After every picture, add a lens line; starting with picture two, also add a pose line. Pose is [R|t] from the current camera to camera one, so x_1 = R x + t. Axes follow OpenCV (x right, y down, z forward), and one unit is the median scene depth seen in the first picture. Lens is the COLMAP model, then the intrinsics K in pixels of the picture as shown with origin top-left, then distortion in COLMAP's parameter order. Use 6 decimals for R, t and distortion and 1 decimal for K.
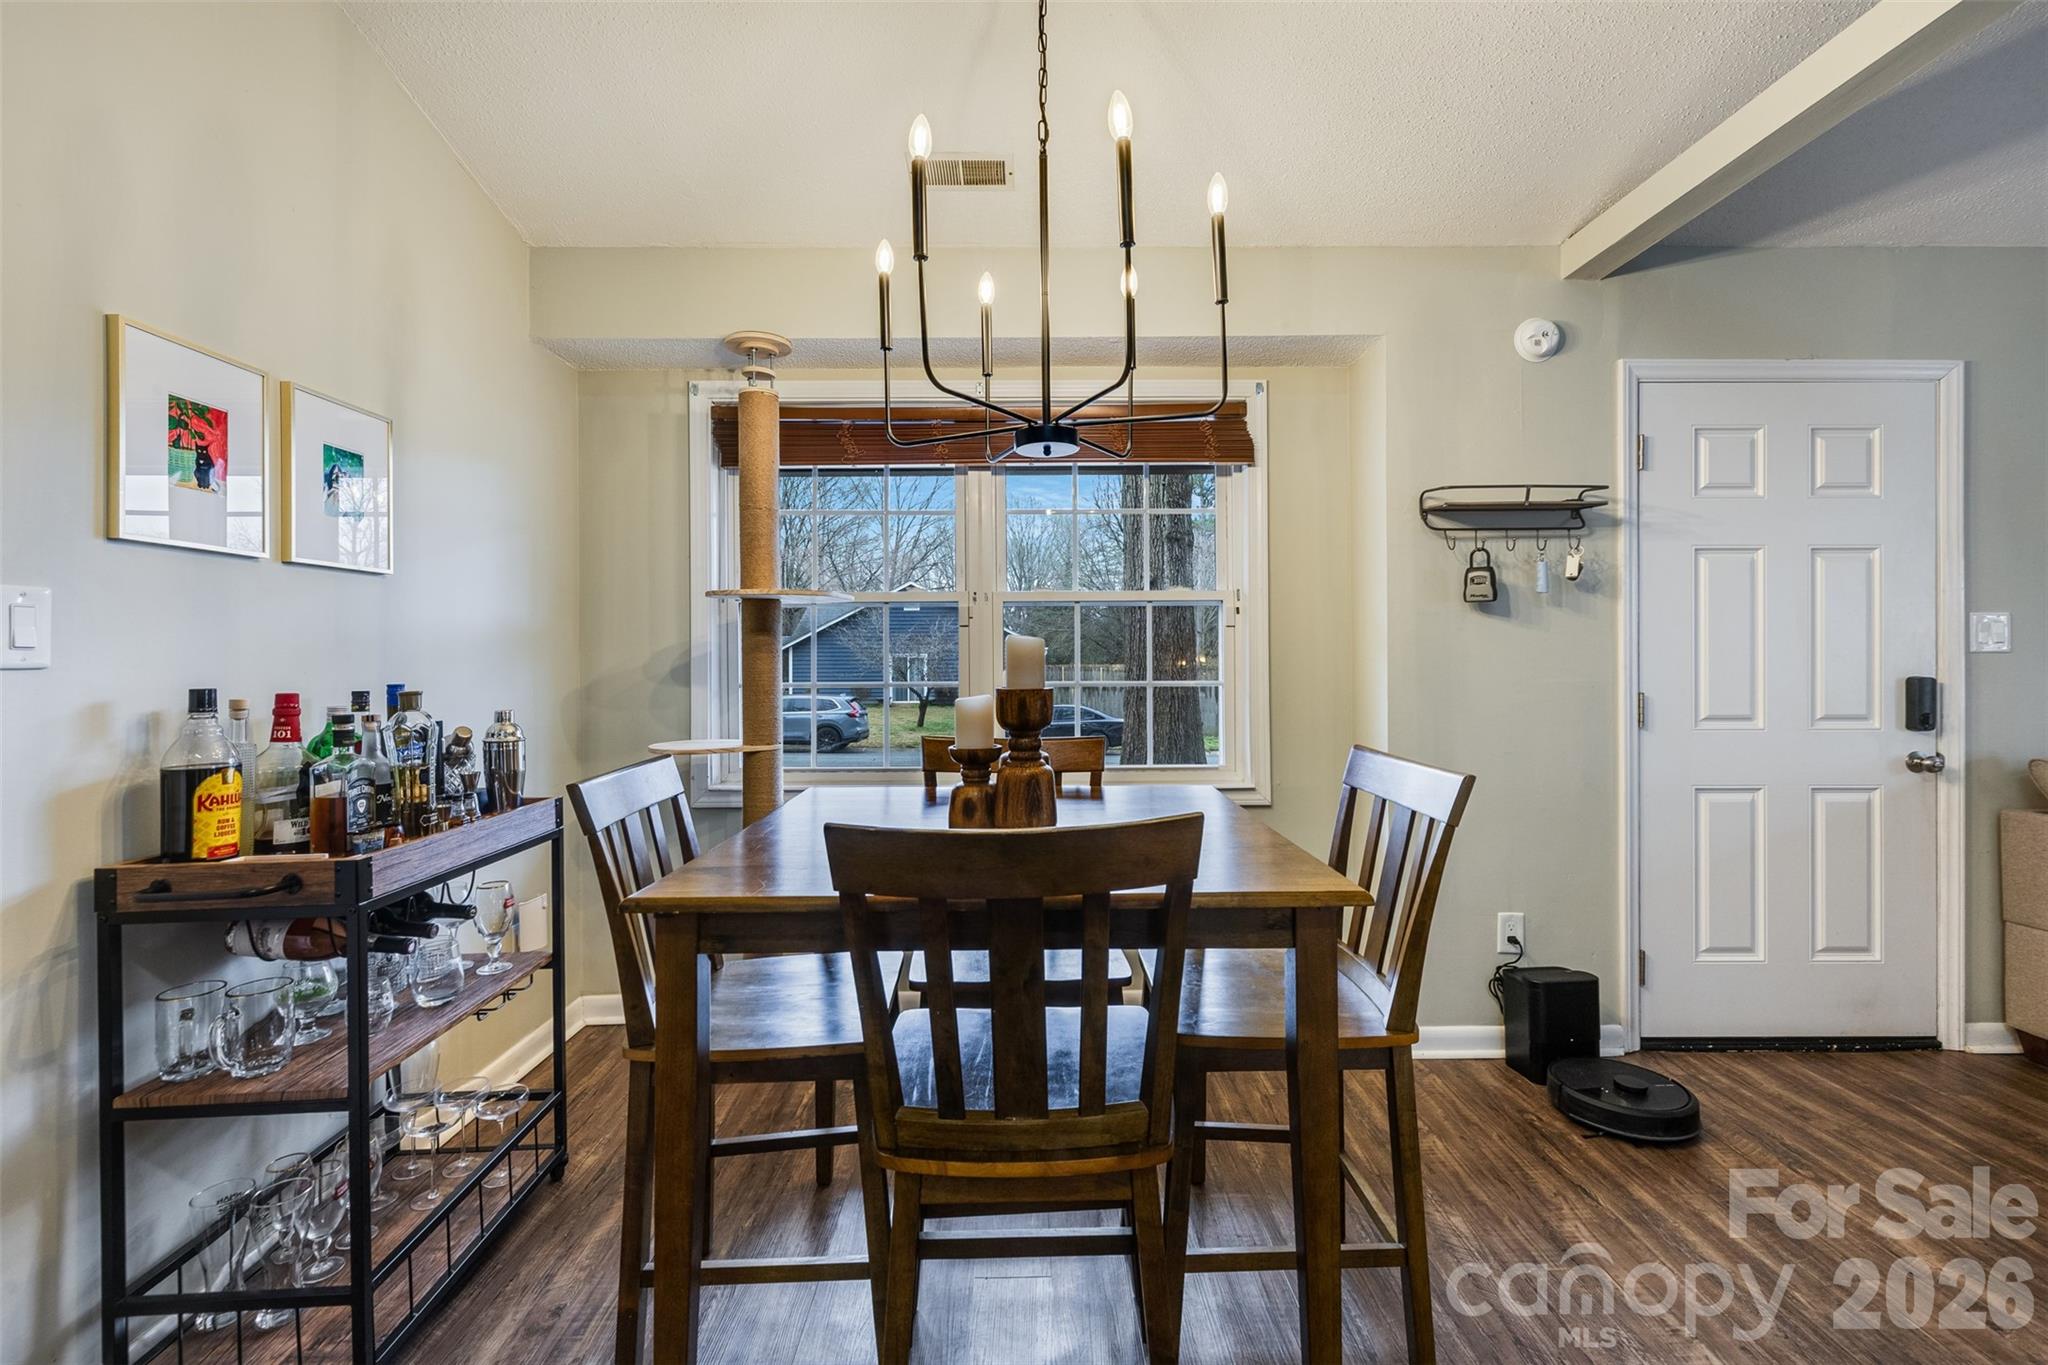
lens RADIAL K [[870.1, 0, 1027.0], [0, 870.1, 678.3], [0, 0, 1]] dist [-0.000239, 0.000276]
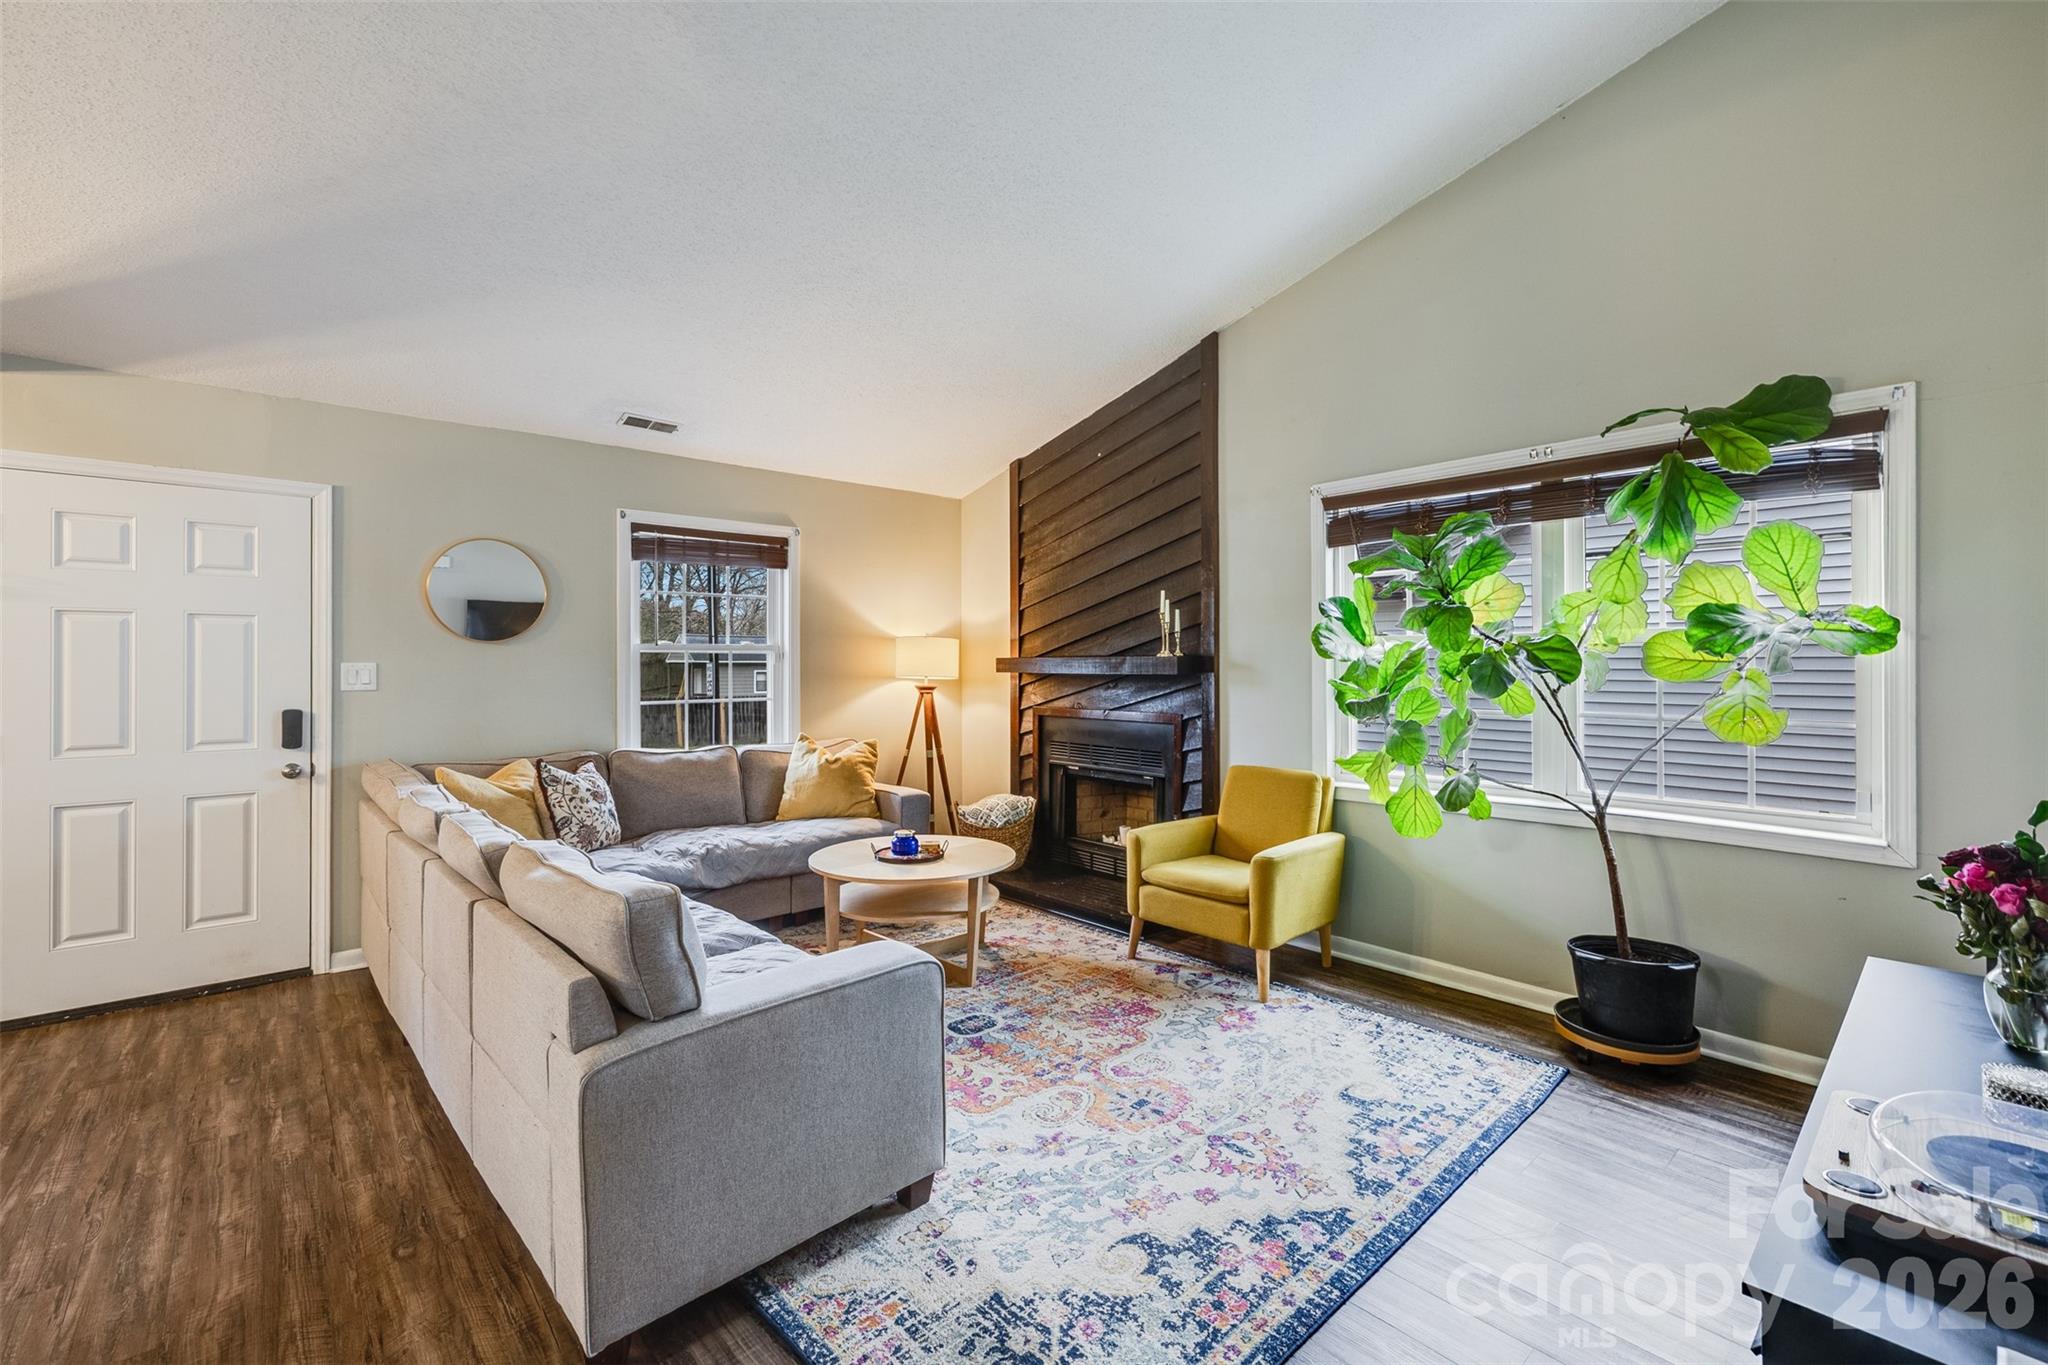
lens RADIAL K [[870.1, 0, 1024.3], [0, 870.1, 667.2], [0, 0, 1]] dist [-0.000239, 0.000276]
pose [[0.766654, -0.002013, 0.642058, 1.029862], [0.009539, 0.999920, -0.008255, -0.046042], [-0.641990, 0.012454, 0.766612, -0.807381]]
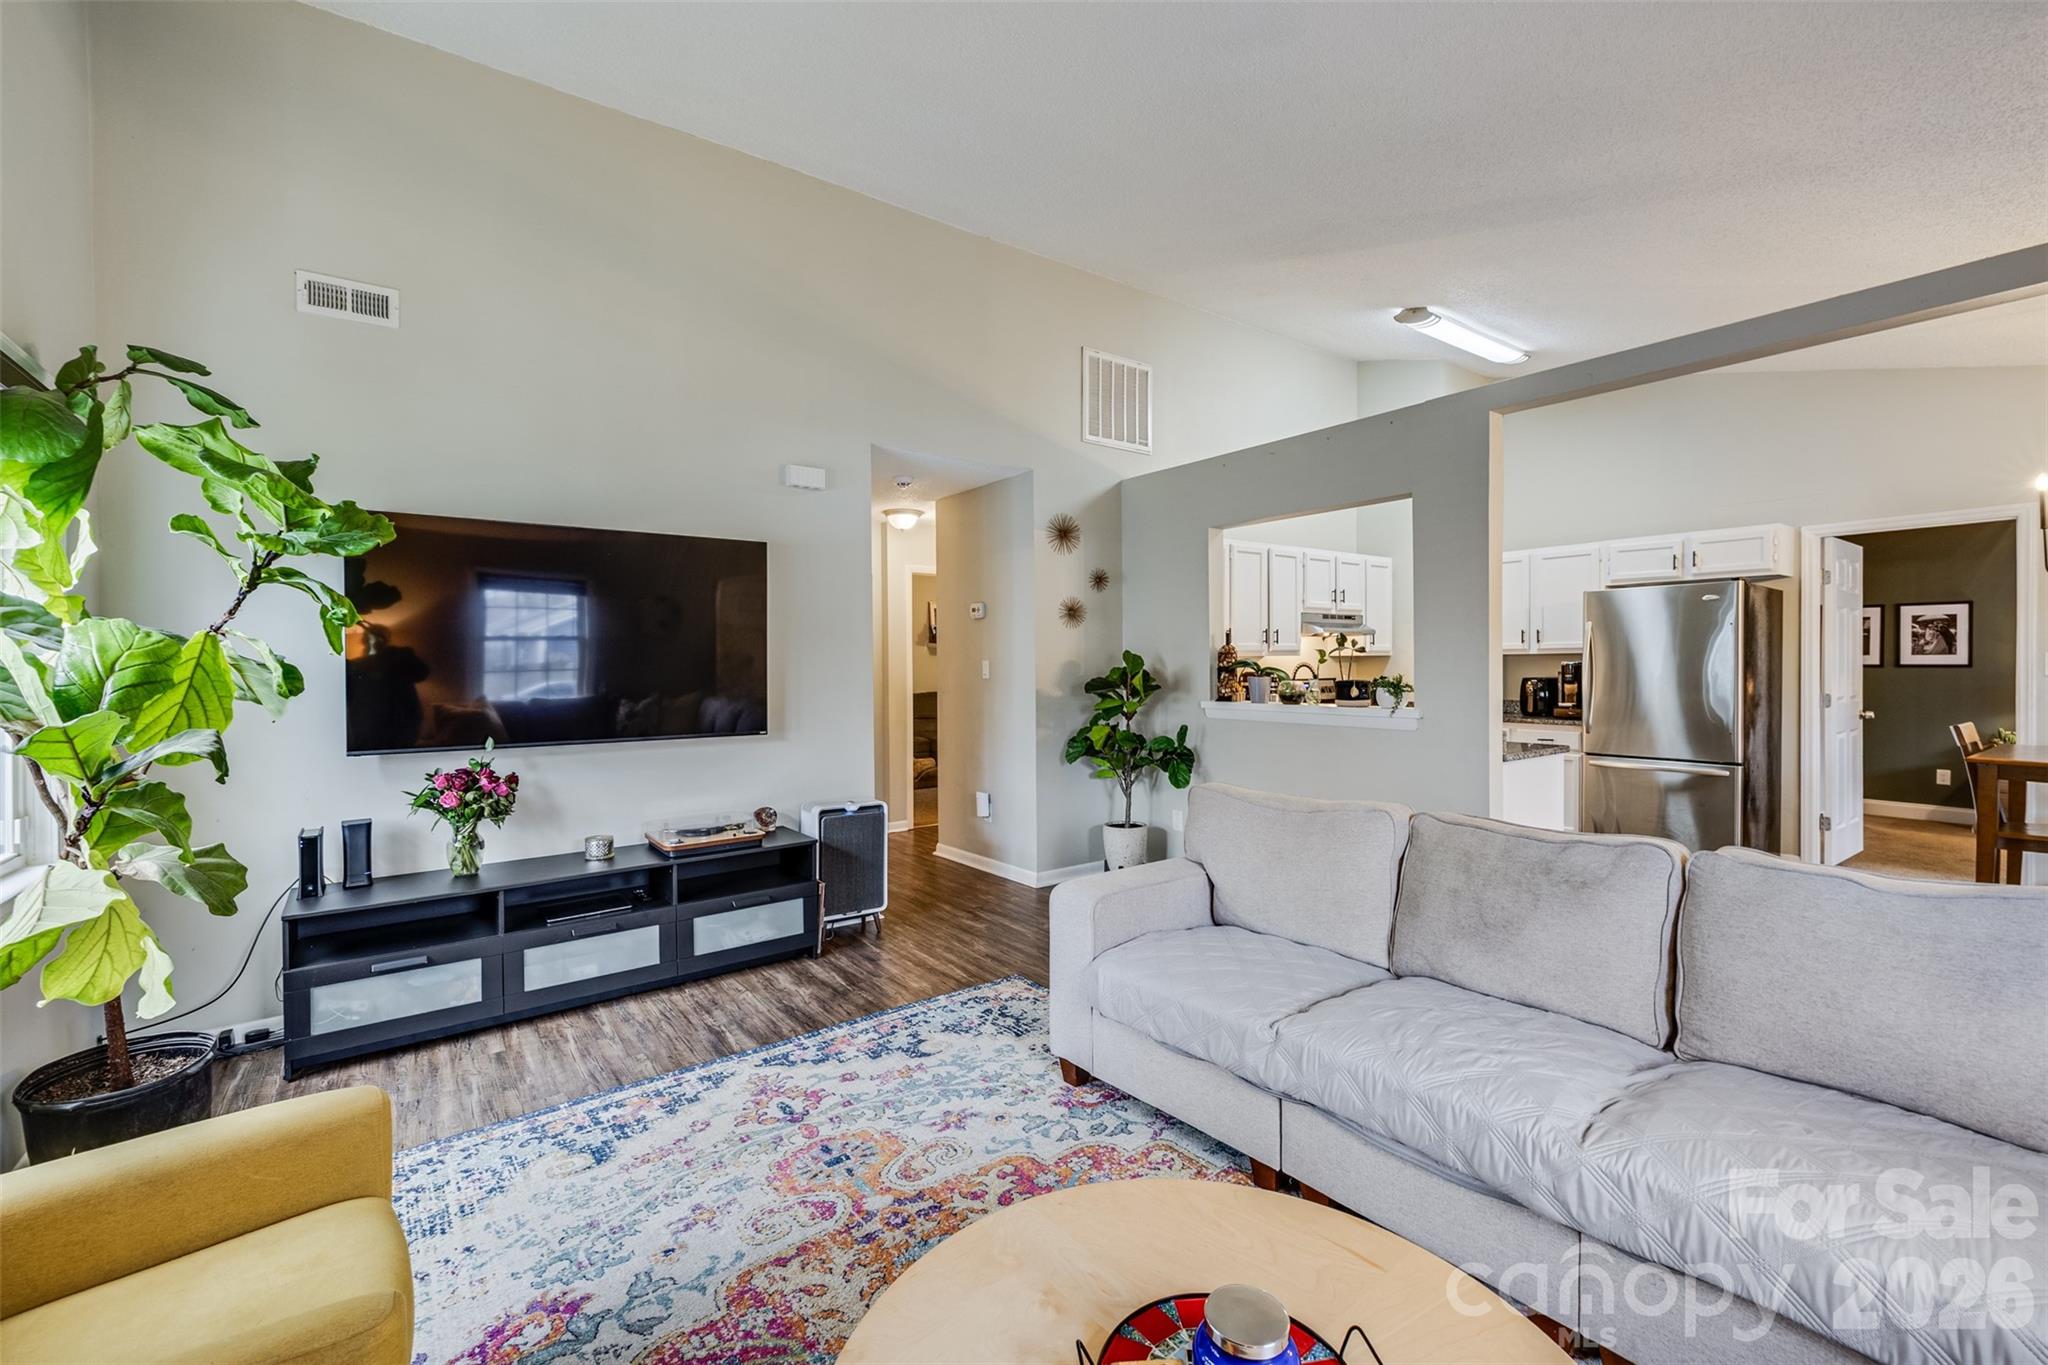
lens RADIAL K [[870.1, 0, 1027.6], [0, 870.1, 679.1], [0, 0, 1]] dist [-0.000239, 0.000276]
pose [[-0.821187, 0.024120, -0.570150, 2.077638], [0.005558, 0.999397, 0.034275, -0.070321], [0.570632, 0.024978, -0.820826, 0.665144]]
